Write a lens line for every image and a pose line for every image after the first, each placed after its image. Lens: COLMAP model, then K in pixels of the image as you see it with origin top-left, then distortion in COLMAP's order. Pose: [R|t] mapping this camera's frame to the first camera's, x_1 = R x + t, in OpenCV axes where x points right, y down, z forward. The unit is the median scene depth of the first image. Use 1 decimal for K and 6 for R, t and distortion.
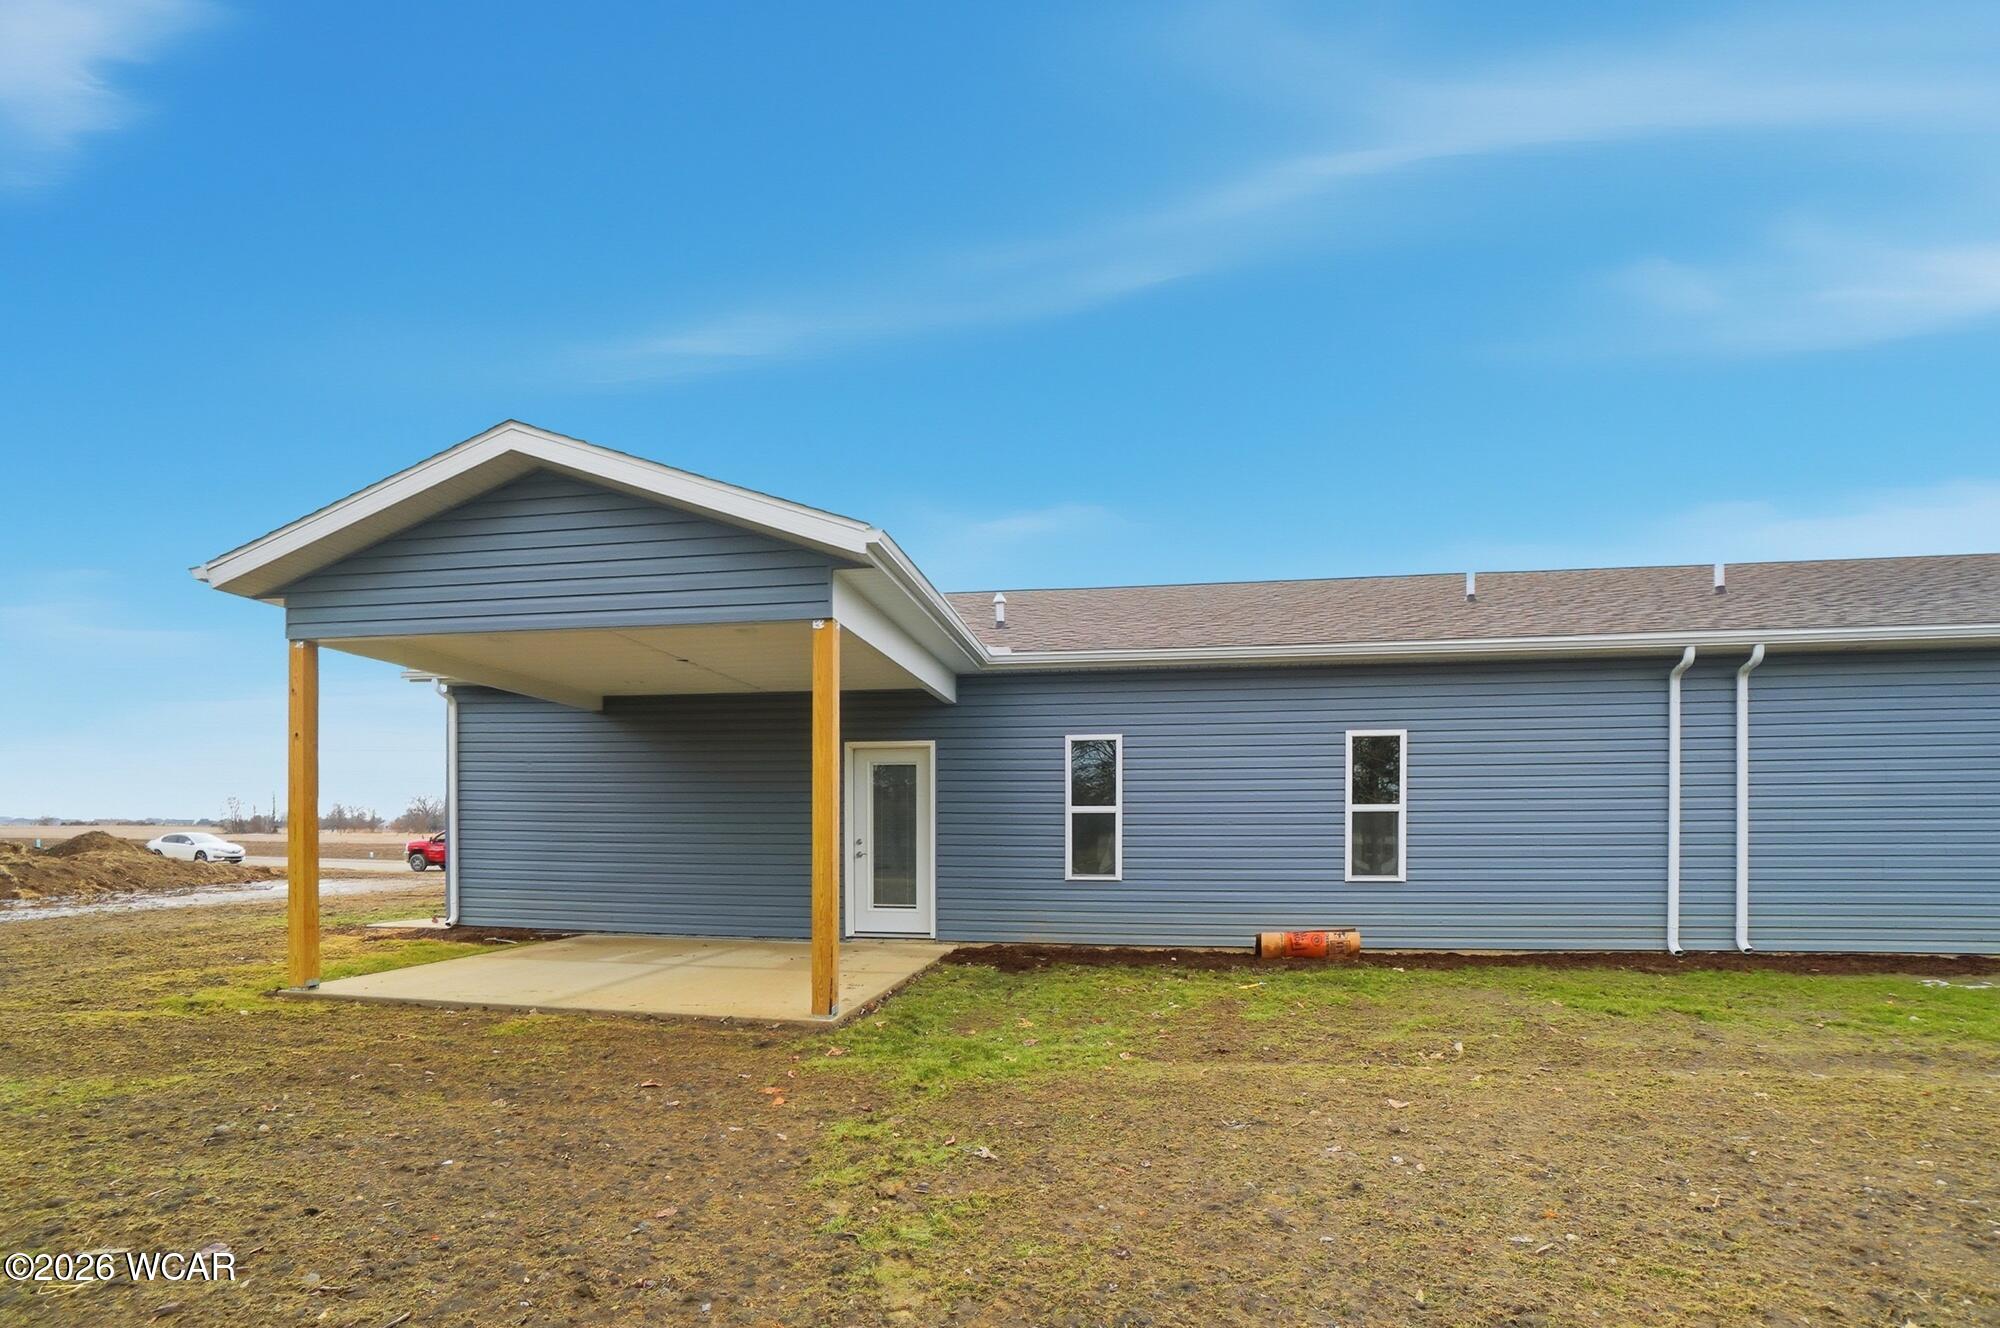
lens RADIAL K [[893.1, 0, 988.4], [0, 893.1, 652.8], [0, 0, 1]] dist [-0.057600, 0.019644]
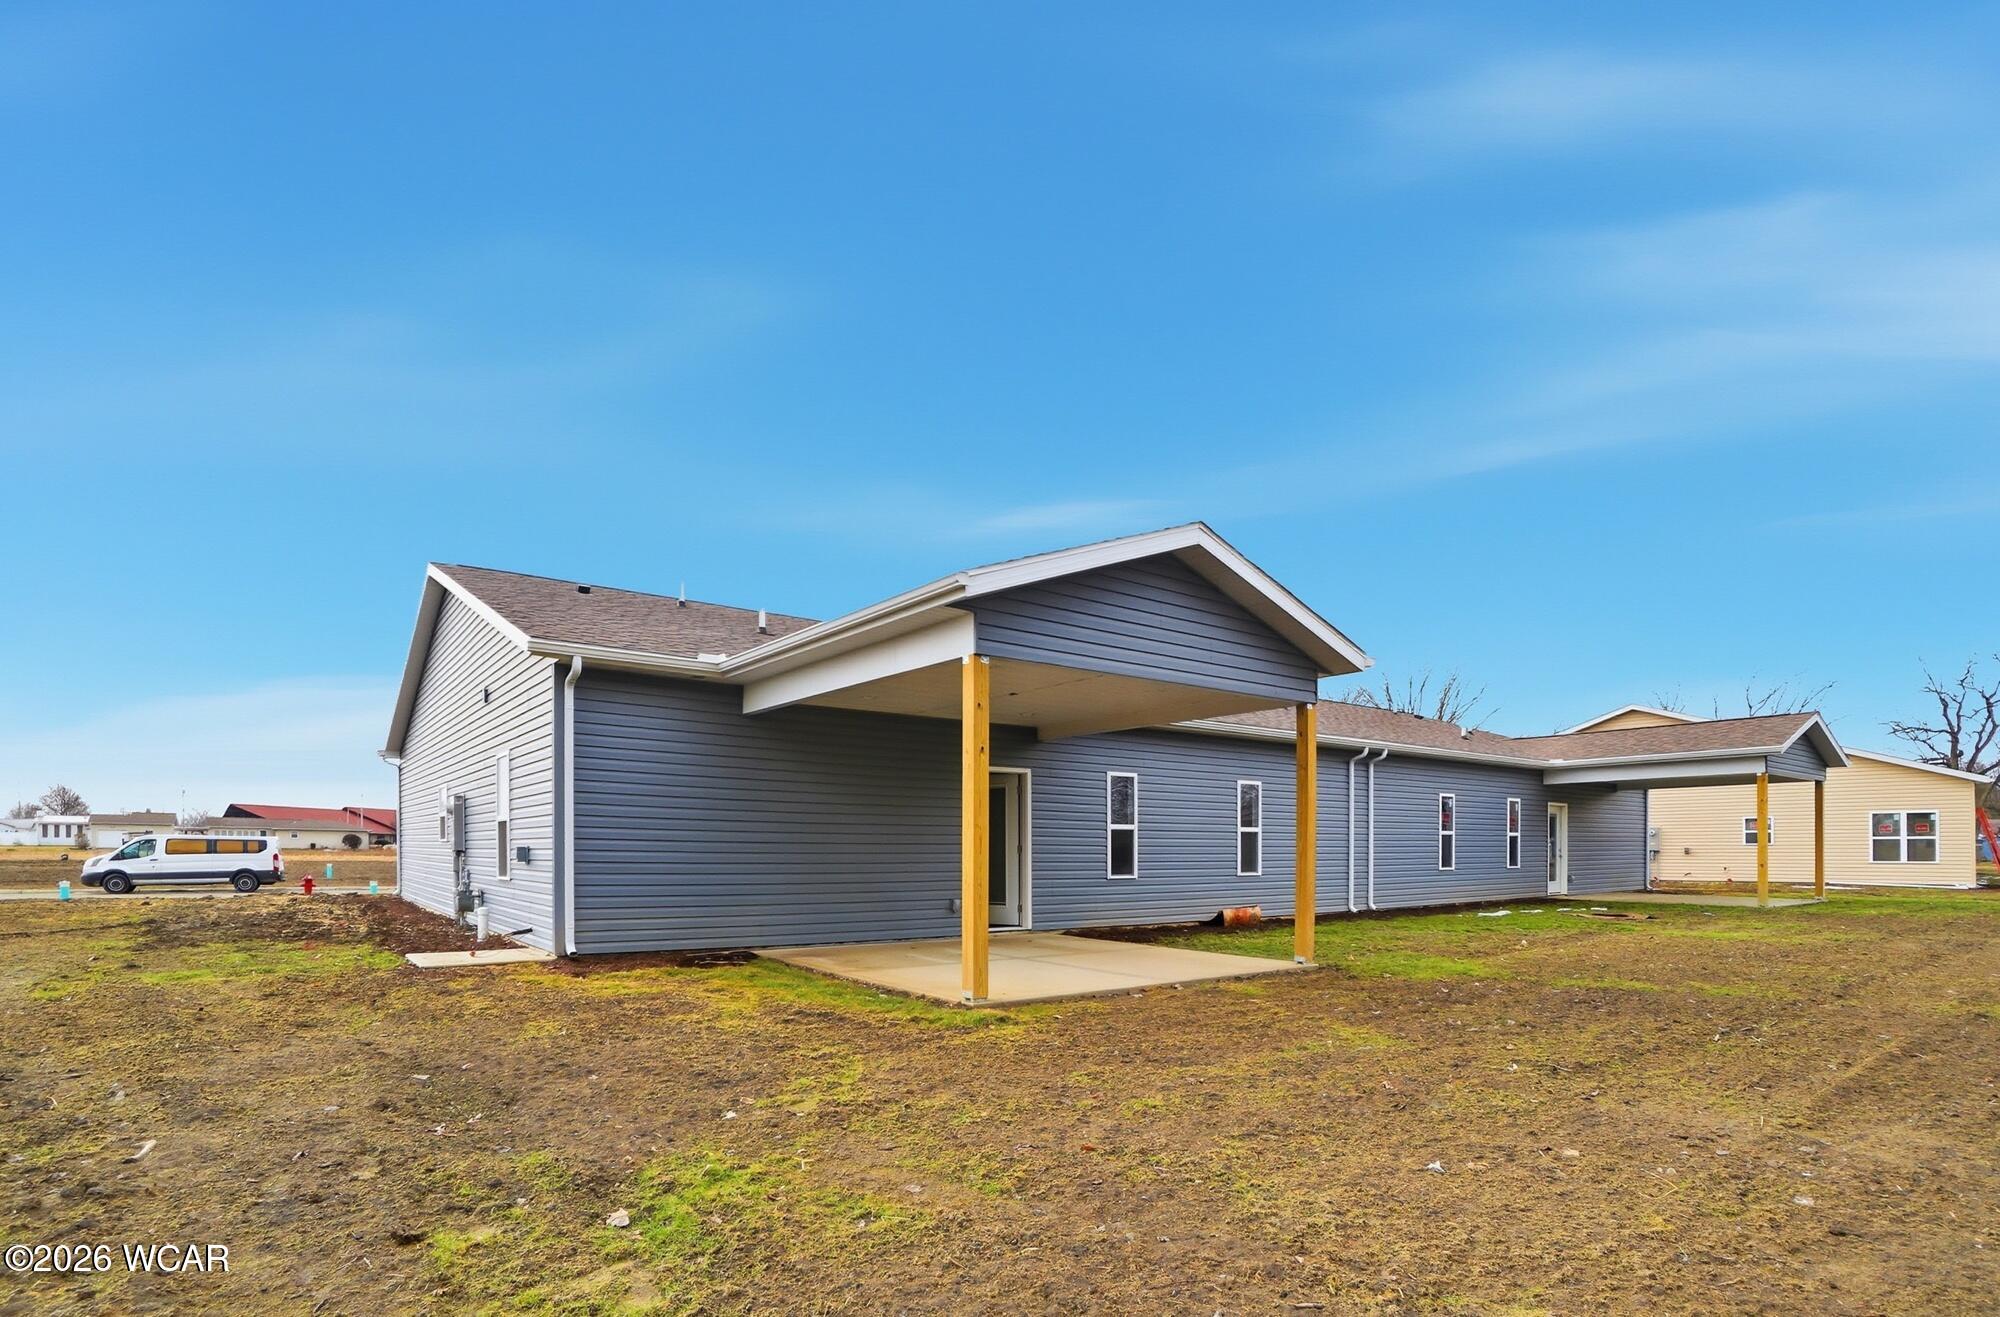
lens RADIAL K [[878.8, 0, 1000.0], [0, 878.8, 658.5], [0, 0, 1]] dist [-0.001702, -0.000066]
pose [[0.721251, 0.143497, 0.677647, -0.985328], [-0.140166, 0.988303, -0.060096, 0.026870], [-0.678344, -0.051639, 0.732927, 0.147950]]
